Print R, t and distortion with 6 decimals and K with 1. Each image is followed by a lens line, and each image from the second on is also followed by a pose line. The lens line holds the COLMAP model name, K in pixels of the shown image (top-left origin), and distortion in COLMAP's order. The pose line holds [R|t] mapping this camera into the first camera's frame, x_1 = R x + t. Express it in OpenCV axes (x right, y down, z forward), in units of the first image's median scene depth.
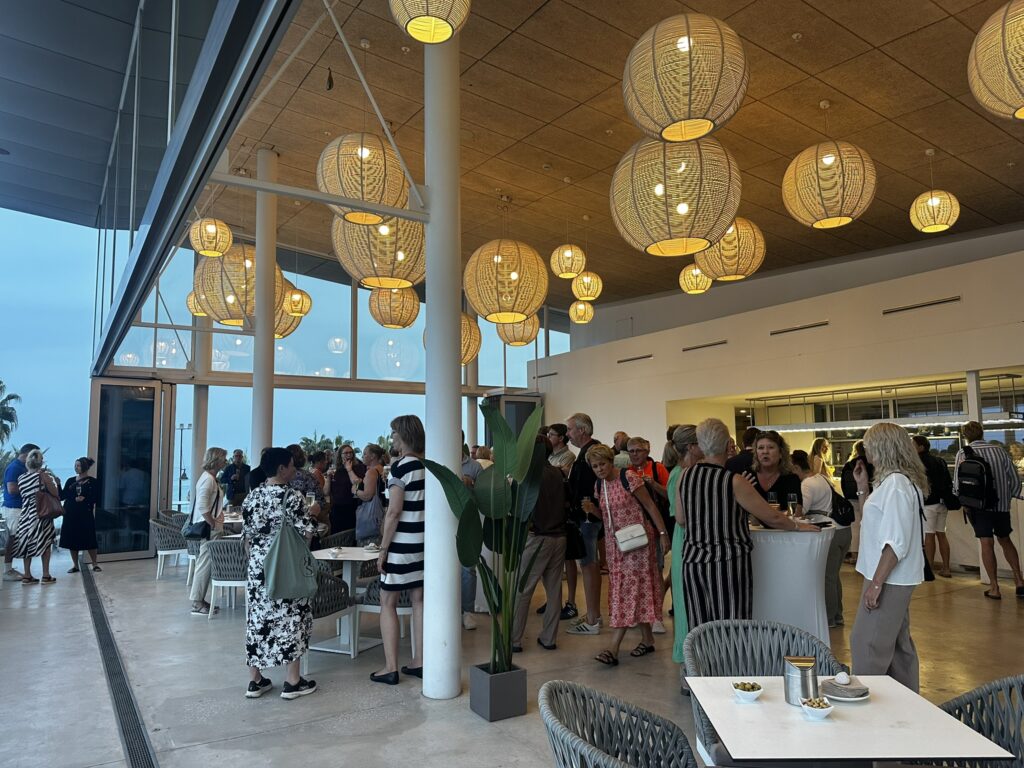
lens RADIAL K [[694.6, 0, 512.0], [0, 694.6, 384.0], [0, 0, 1]] dist [0.006223, -0.030502]
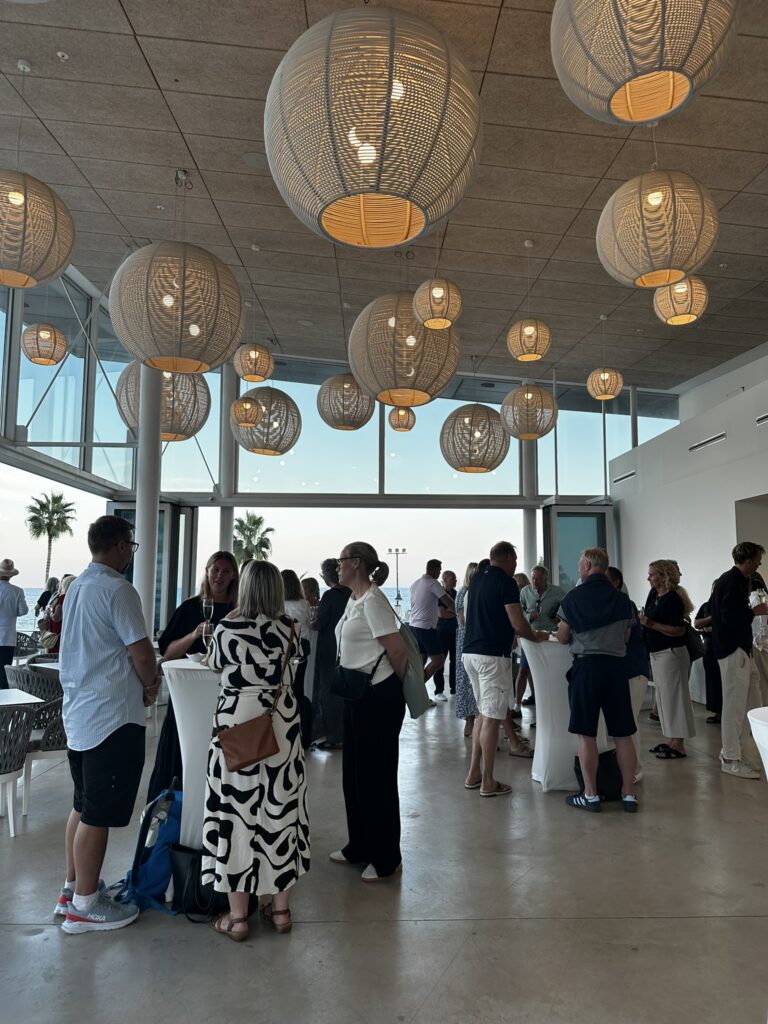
lens RADIAL K [[694.6, 0, 384.0], [0, 694.6, 512.0], [0, 0, 1]] dist [0.006223, -0.030502]
pose [[0.851642, -0.038357, -0.522719, 0.252335], [0.040758, 0.999145, -0.006913, 0.023162], [0.522537, -0.015418, 0.852477, 0.248408]]
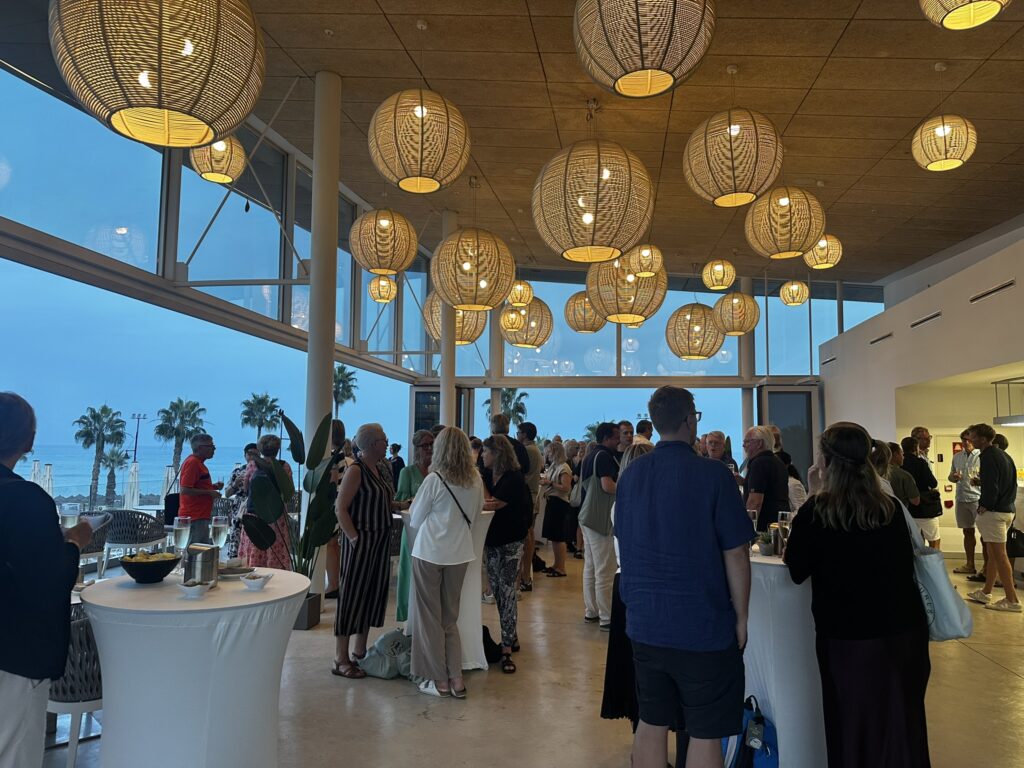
lens RADIAL K [[694.6, 0, 512.0], [0, 694.6, 384.0], [0, 0, 1]] dist [0.006223, -0.030502]
pose [[0.744466, -0.035372, -0.666723, 0.396999], [0.047056, 0.998892, -0.000453, -0.003158], [0.666000, -0.031036, 0.745306, 0.068196]]
